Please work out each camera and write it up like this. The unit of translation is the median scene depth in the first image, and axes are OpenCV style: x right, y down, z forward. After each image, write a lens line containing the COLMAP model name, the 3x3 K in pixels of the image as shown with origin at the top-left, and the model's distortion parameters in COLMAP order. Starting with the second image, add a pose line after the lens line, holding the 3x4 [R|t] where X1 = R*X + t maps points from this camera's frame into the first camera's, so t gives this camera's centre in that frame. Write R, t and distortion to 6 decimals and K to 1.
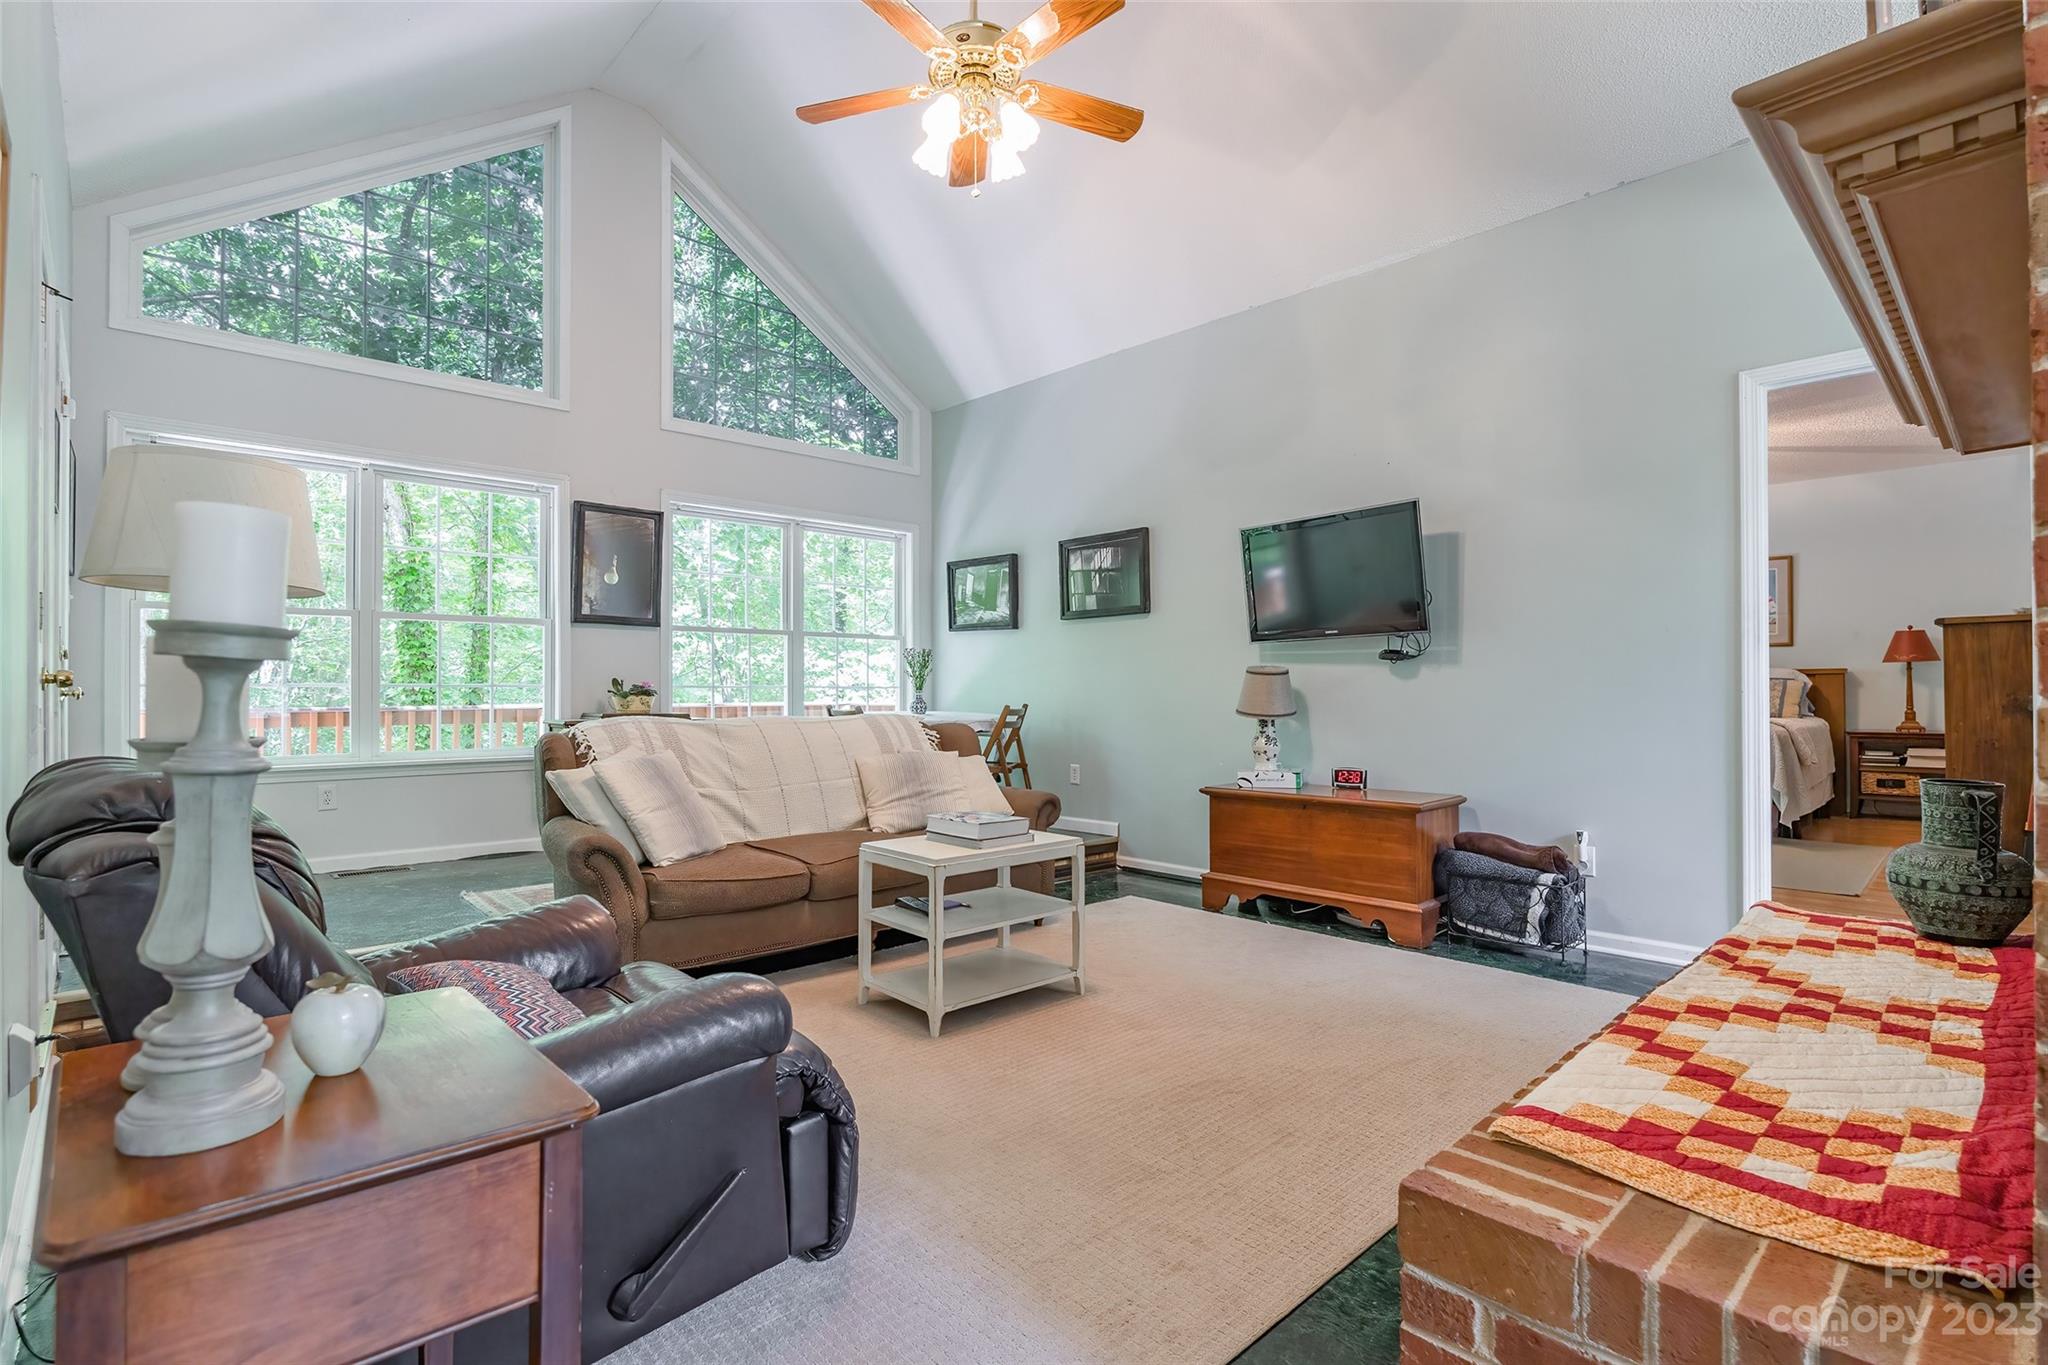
lens RADIAL K [[945.3, 0, 1009.6], [0, 945.3, 682.6], [0, 0, 1]] dist [-0.012612, 0.000797]
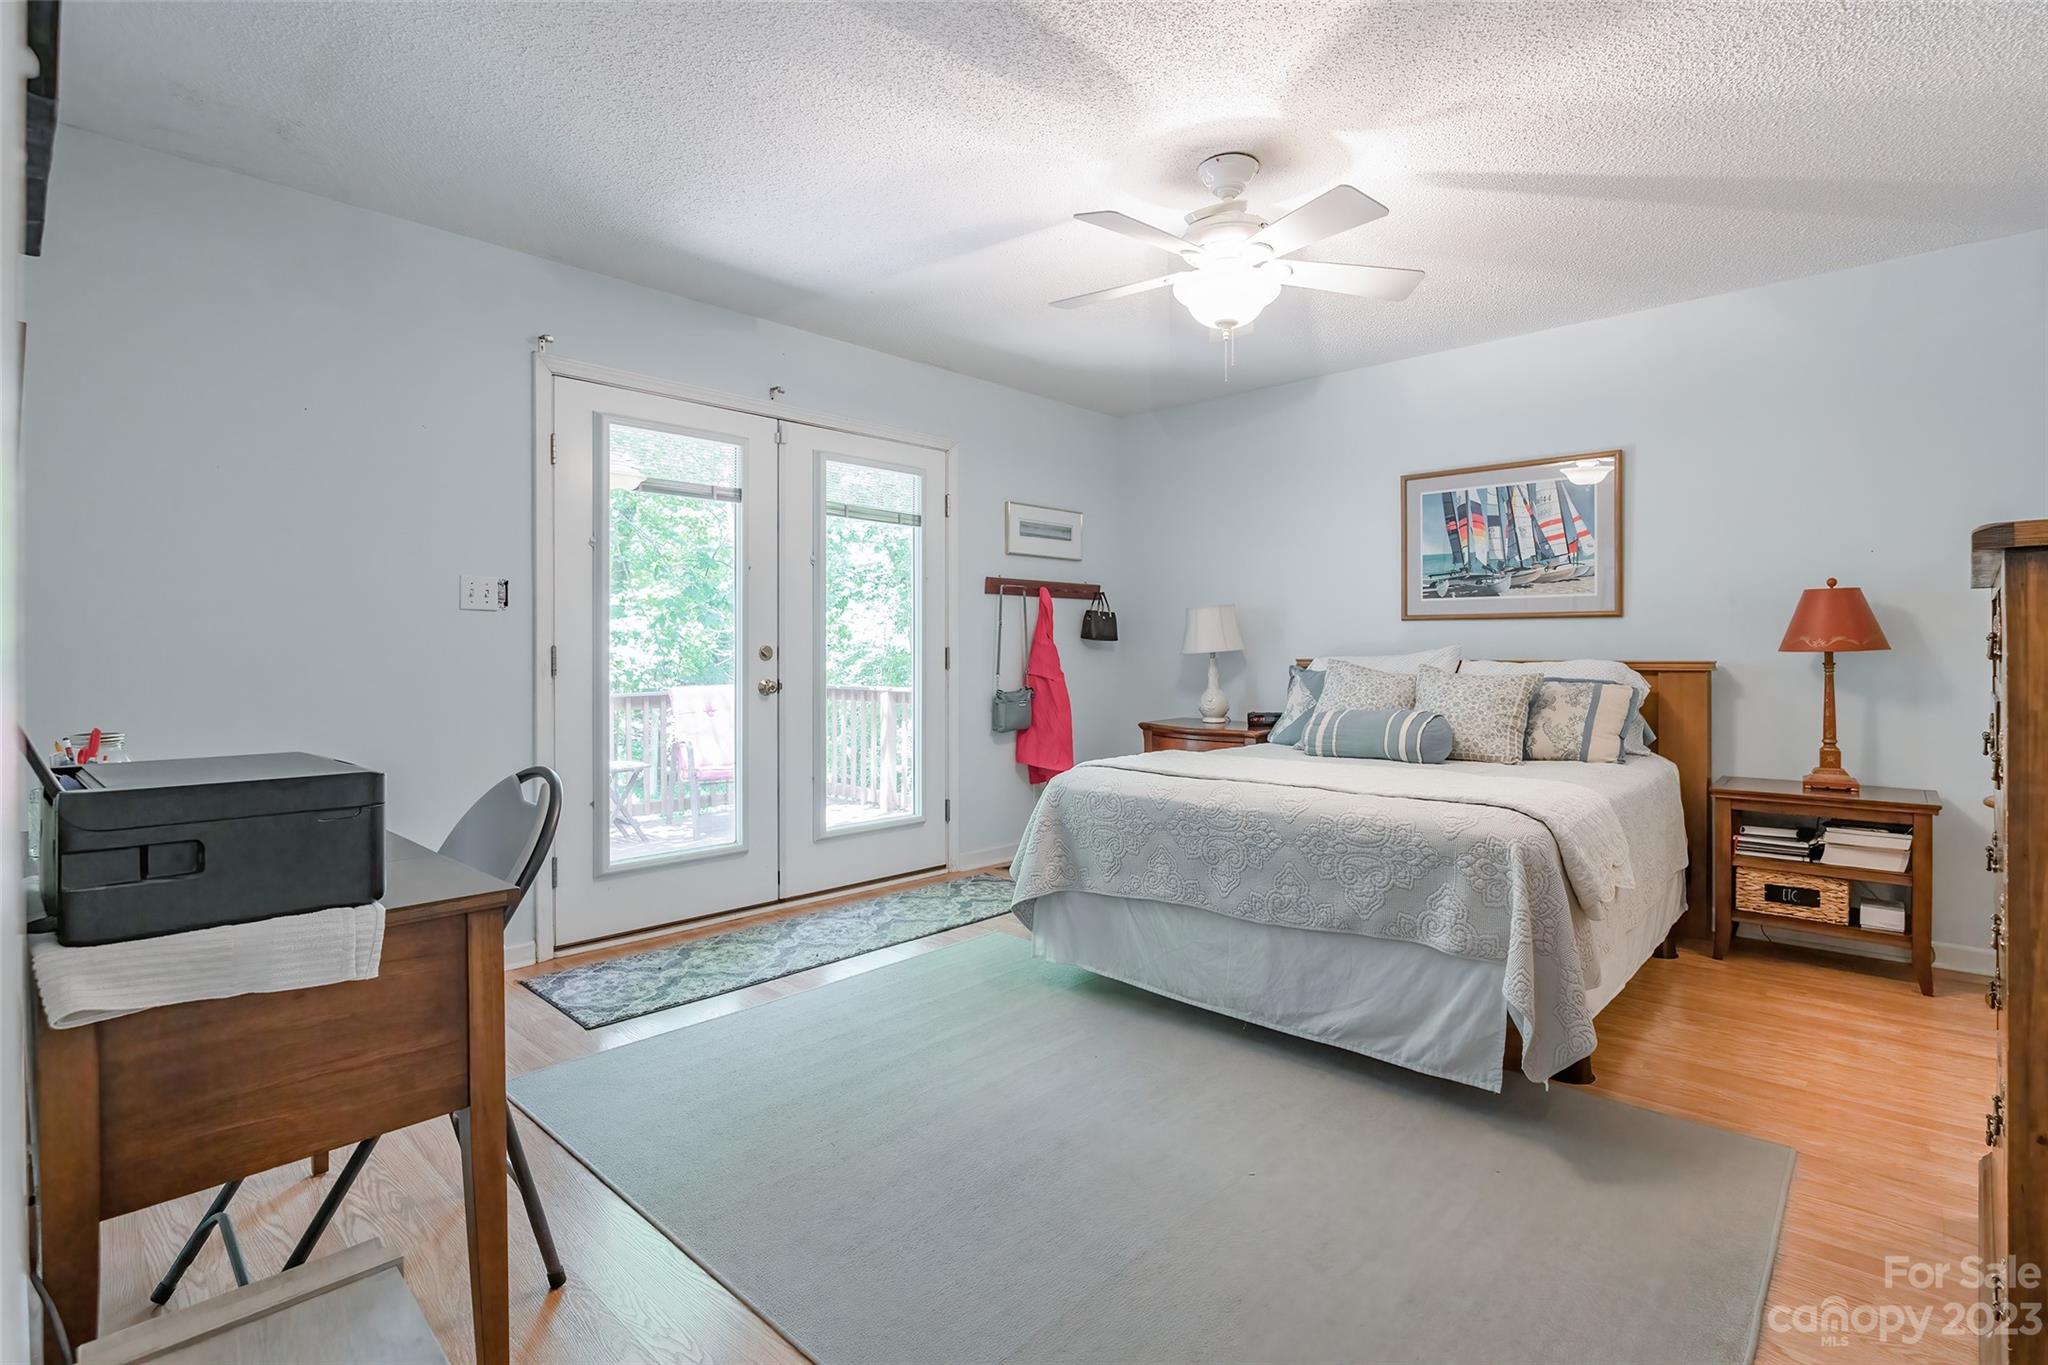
lens RADIAL K [[945.3, 0, 988.9], [0, 945.3, 659.8], [0, 0, 1]] dist [-0.012612, 0.000797]
pose [[0.997864, 0.007537, 0.064886, 0.446096], [-0.008384, 0.999883, 0.012788, -0.019067], [-0.064782, -0.013305, 0.997811, 0.492260]]
